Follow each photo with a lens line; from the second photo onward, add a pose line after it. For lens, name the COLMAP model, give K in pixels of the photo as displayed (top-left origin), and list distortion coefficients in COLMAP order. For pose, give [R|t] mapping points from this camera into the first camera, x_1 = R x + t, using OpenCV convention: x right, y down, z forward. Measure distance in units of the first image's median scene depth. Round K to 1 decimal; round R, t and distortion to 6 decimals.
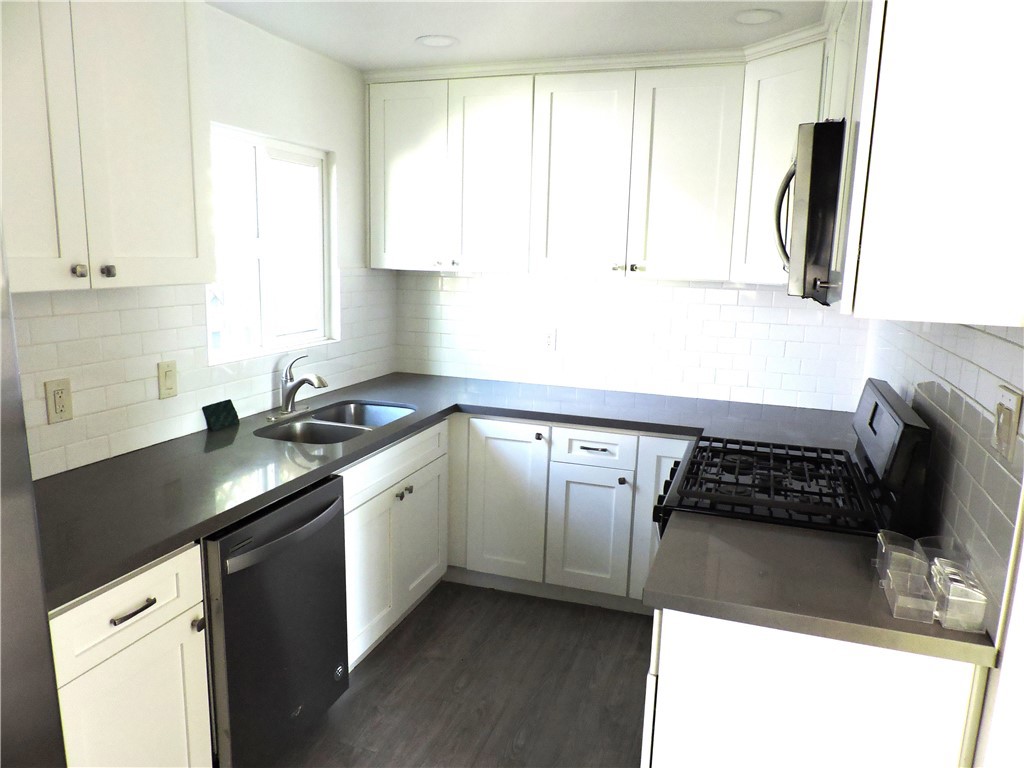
lens RADIAL K [[723.4, 0, 512.8], [0, 723.4, 384.5], [0, 0, 1]] dist [-0.021188, 0.008581]
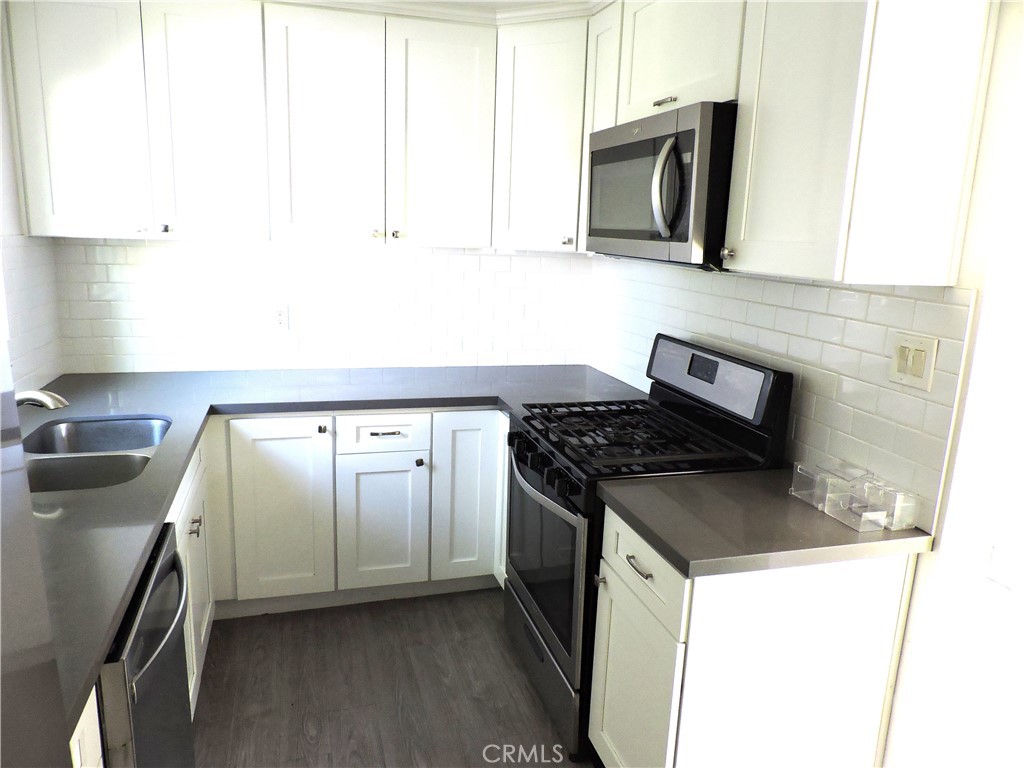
lens RADIAL K [[723.4, 0, 510.4], [0, 723.4, 385.5], [0, 0, 1]] dist [-0.021188, 0.008581]
pose [[0.818091, -0.117764, 0.562902, -0.261829], [0.089119, 0.992945, 0.078212, -0.028625], [-0.568142, -0.013819, 0.822815, 0.151921]]
